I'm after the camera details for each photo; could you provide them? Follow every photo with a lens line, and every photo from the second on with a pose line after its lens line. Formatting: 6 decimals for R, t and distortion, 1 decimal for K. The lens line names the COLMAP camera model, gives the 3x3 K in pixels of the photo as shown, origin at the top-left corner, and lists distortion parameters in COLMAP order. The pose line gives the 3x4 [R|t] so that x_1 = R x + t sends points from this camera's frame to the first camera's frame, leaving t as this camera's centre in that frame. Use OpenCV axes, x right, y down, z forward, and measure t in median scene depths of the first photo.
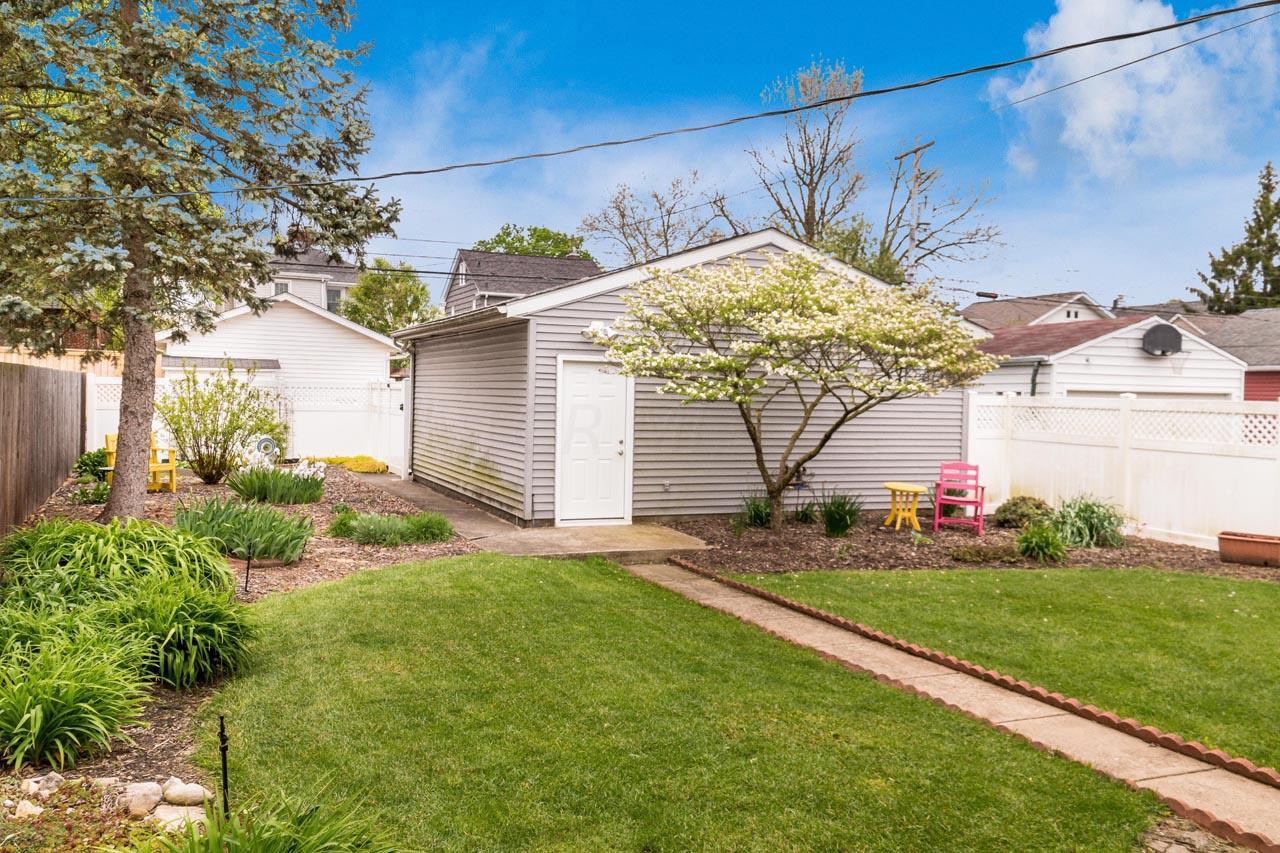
lens RADIAL K [[1030.3, 0, 655.0], [0, 1030.3, 425.8], [0, 0, 1]] dist [0.192350, -0.158876]
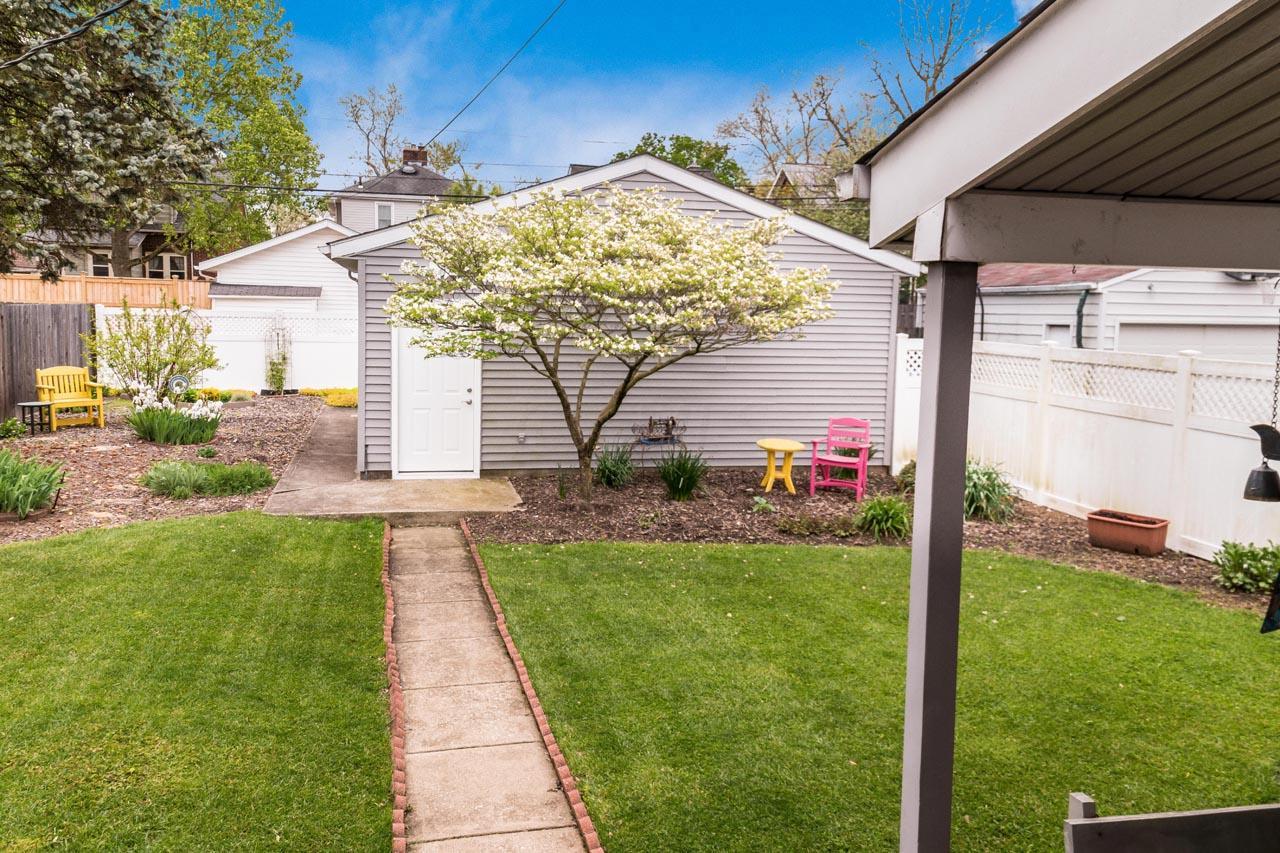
lens RADIAL K [[1072.0, 0, 627.5], [0, 1072.0, 412.3], [0, 0, 1]] dist [0.138067, -0.003039]
pose [[0.979833, 0.020218, -0.198793, 0.301955], [-0.007251, 0.997810, 0.065745, -0.029629], [0.199687, -0.062978, 0.977834, 0.073325]]
